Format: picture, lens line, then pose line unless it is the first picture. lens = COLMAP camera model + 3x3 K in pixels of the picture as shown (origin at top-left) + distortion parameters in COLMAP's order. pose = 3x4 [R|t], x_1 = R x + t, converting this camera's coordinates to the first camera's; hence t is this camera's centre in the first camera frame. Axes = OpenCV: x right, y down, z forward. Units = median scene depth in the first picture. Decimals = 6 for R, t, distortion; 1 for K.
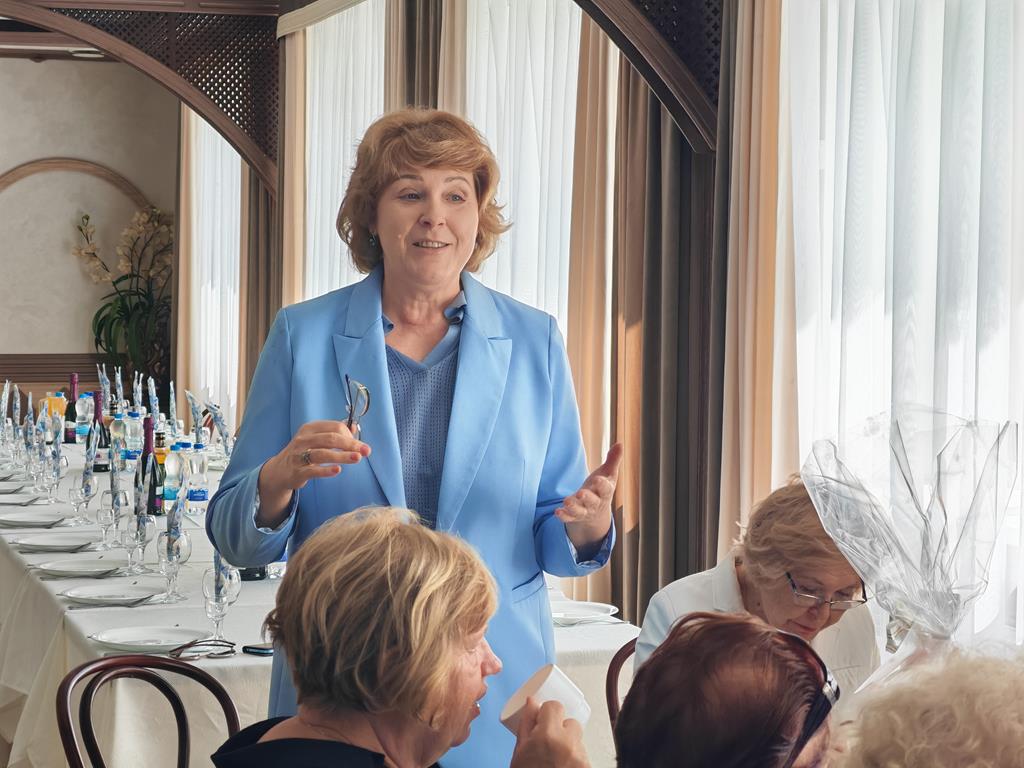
lens RADIAL K [[2423.0, 0, 512.0], [0, 2423.0, 384.0], [0, 0, 1]] dist [0.157406, -0.134717]
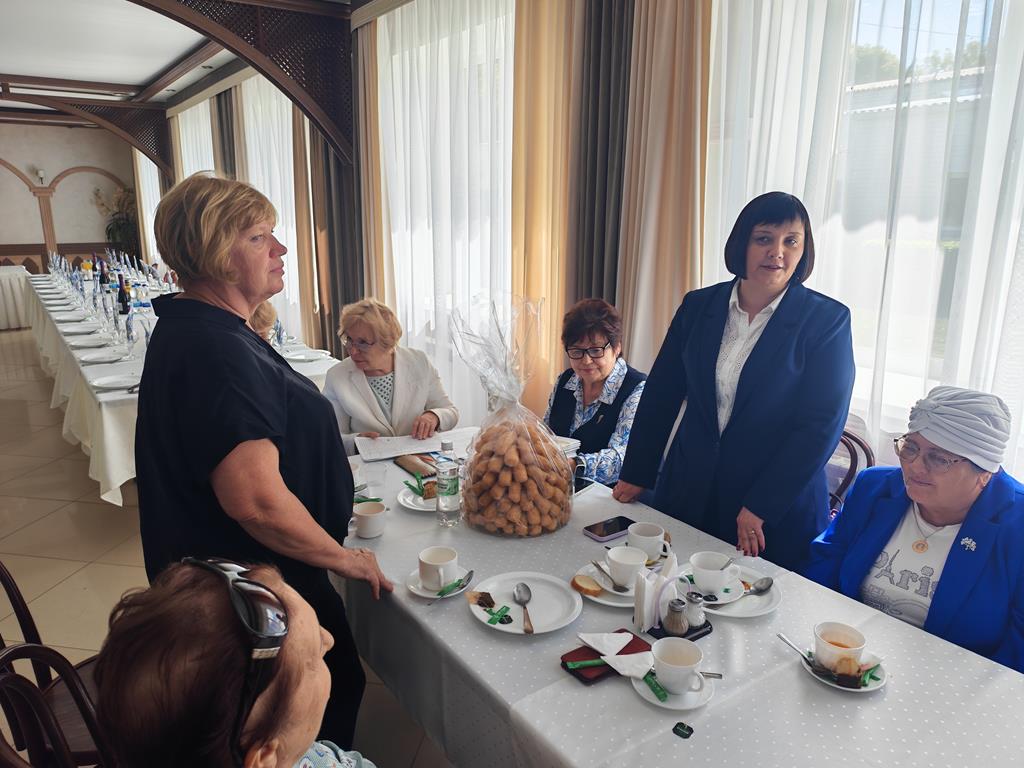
lens RADIAL K [[719.1, 0, 512.0], [0, 719.1, 384.0], [0, 0, 1]] dist [0.039099, -0.043847]
pose [[0.950253, -0.079241, 0.301231, -0.001985], [0.020054, 0.980656, 0.194709, -0.008653], [-0.310833, -0.178982, 0.933460, 0.126101]]
